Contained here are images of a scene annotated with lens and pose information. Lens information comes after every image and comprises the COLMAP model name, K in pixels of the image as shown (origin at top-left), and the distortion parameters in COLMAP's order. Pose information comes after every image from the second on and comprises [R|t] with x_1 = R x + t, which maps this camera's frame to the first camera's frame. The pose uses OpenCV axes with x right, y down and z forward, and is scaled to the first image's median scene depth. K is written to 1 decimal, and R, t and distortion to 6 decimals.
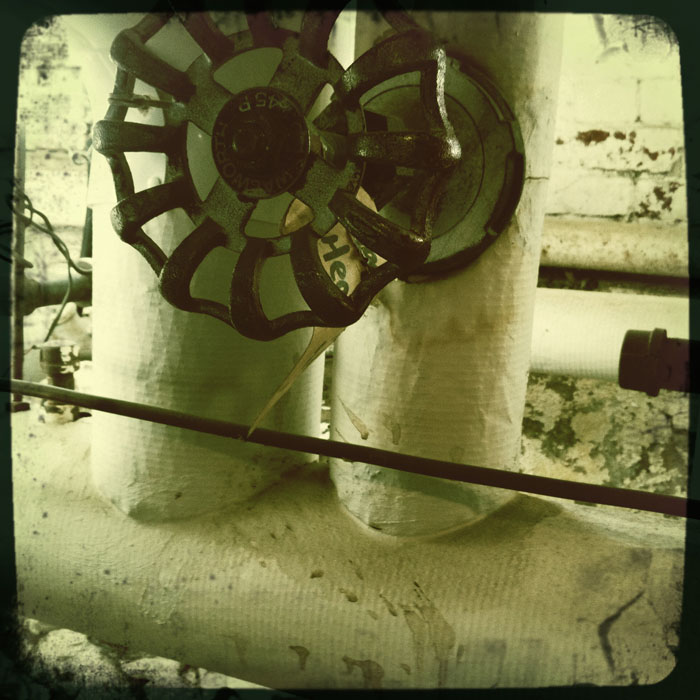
lens RADIAL K [[821.7, 0, 356.8], [0, 821.7, 367.9], [0, 0, 1]] dist [0.117474, -0.376432]
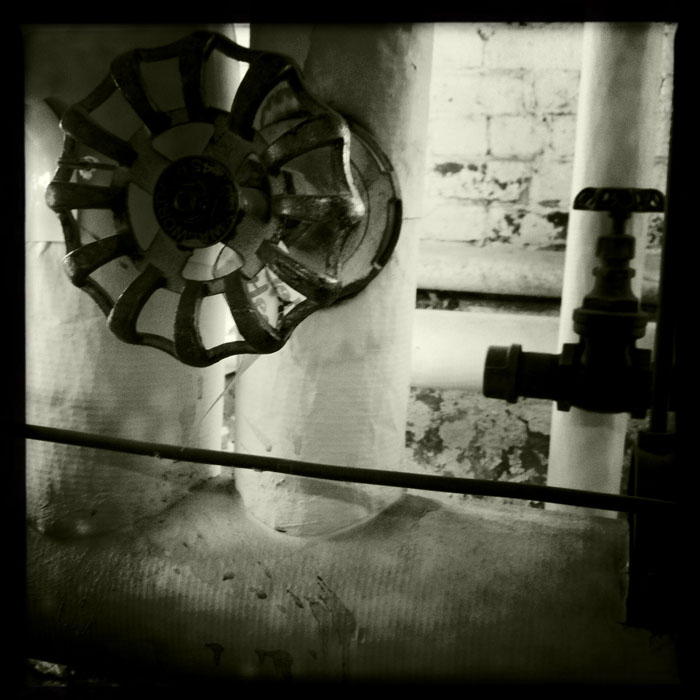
lens RADIAL K [[825.3, 0, 338.3], [0, 825.3, 376.7], [0, 0, 1]] dist [0.051296, -0.056839]
pose [[0.989076, -0.033771, 0.143486, -0.055683], [0.035384, 0.999336, -0.008705, -0.001438], [-0.143097, 0.013687, 0.989614, -0.121985]]
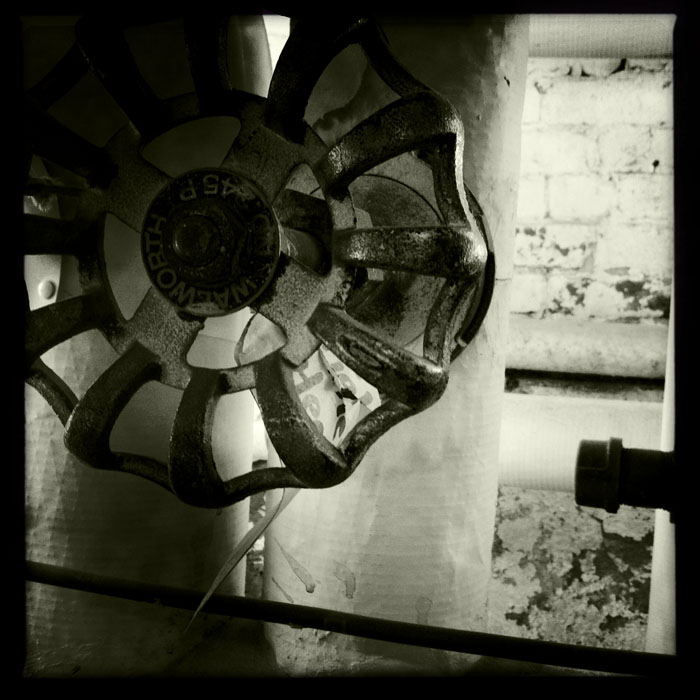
lens RADIAL K [[825.3, 0, 338.3], [0, 825.3, 376.7], [0, 0, 1]] dist [0.051296, -0.056839]
pose [[0.993197, -0.021036, 0.114532, -0.053728], [0.032377, 0.994652, -0.098080, -0.045965], [-0.111856, 0.101121, 0.988566, 0.163198]]
